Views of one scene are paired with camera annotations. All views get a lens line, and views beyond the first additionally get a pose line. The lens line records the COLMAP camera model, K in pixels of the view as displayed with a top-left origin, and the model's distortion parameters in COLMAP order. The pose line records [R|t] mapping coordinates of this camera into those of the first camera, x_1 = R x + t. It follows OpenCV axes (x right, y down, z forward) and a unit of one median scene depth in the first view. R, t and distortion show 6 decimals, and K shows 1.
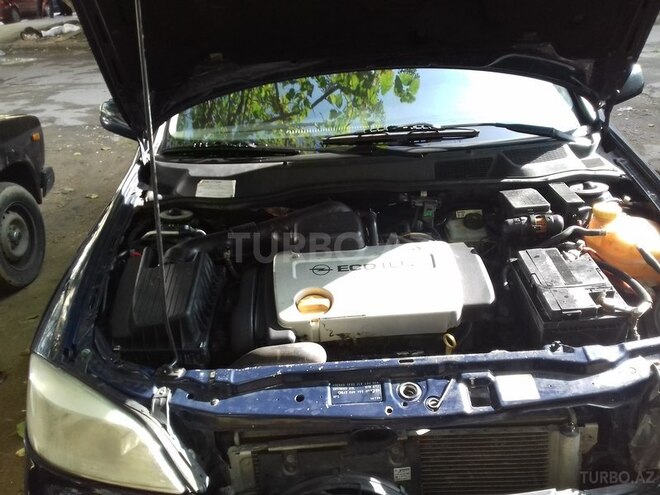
lens RADIAL K [[601.9, 0, 330.0], [0, 601.9, 247.5], [0, 0, 1]] dist [0.088086, -0.201454]
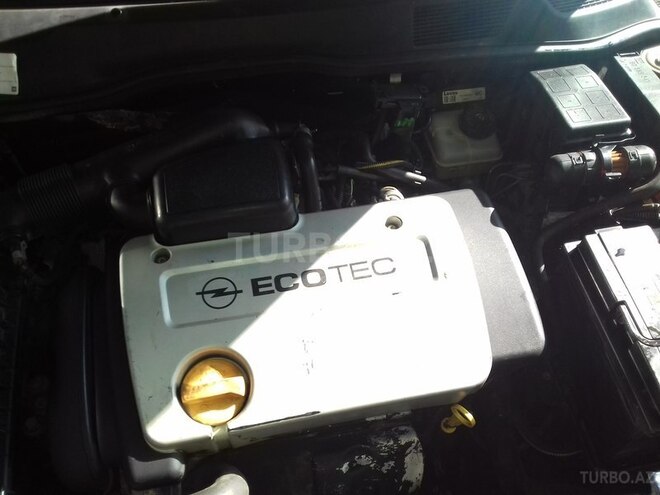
lens RADIAL K [[601.9, 0, 330.0], [0, 601.9, 247.5], [0, 0, 1]] dist [0.088086, -0.201454]
pose [[0.982074, -0.091925, 0.164562, -0.003417], [0.008678, 0.894148, 0.447688, -0.218896], [-0.188296, -0.438235, 0.878917, 0.533718]]
